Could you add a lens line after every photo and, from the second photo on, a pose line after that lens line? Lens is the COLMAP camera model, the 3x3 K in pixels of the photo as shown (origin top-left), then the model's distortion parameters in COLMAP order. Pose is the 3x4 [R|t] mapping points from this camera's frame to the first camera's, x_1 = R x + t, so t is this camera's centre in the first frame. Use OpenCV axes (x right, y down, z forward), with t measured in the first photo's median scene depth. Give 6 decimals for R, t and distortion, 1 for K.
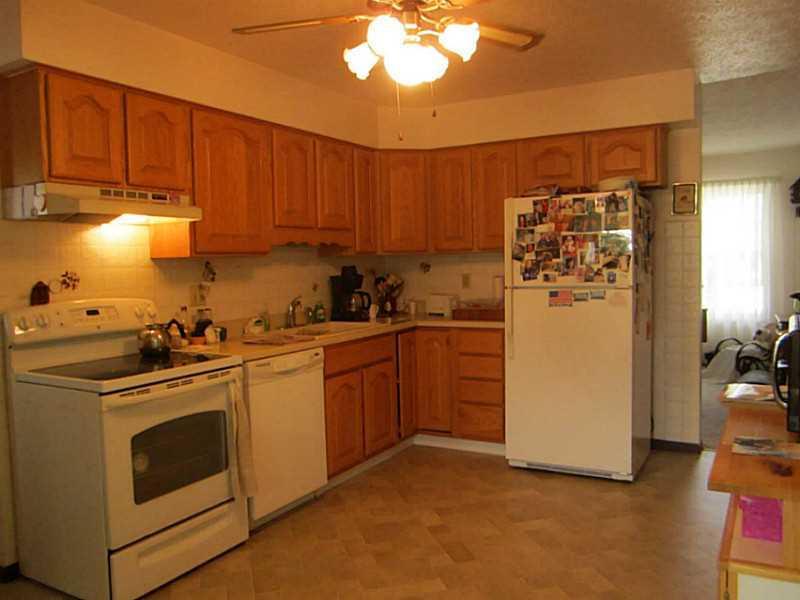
lens RADIAL K [[669.9, 0, 398.8], [0, 669.9, 295.6], [0, 0, 1]] dist [-0.034992, 0.006445]
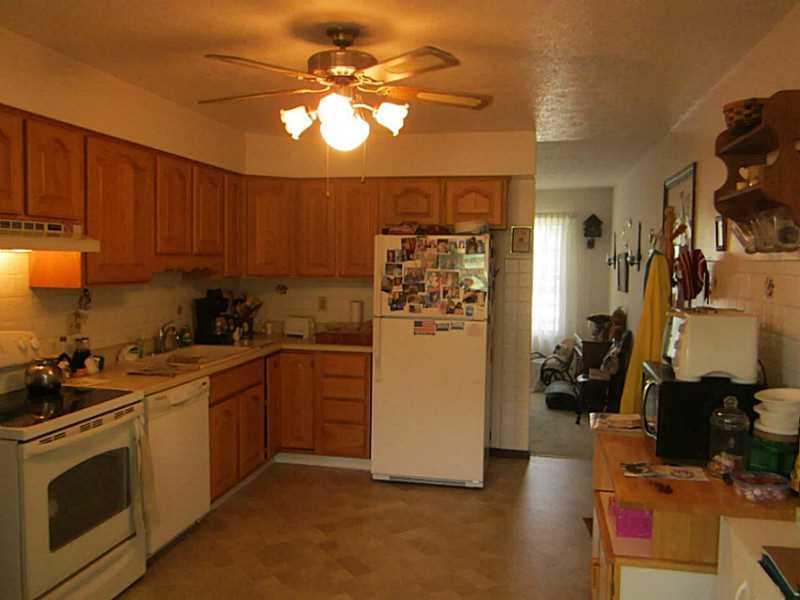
lens RADIAL K [[669.9, 0, 402.4], [0, 669.9, 300.4], [0, 0, 1]] dist [-0.034992, 0.006445]
pose [[0.951325, 0.018831, 0.307615, -0.142052], [-0.021059, 0.999771, 0.003925, -0.046649], [-0.307470, -0.010212, 0.951503, -0.053372]]
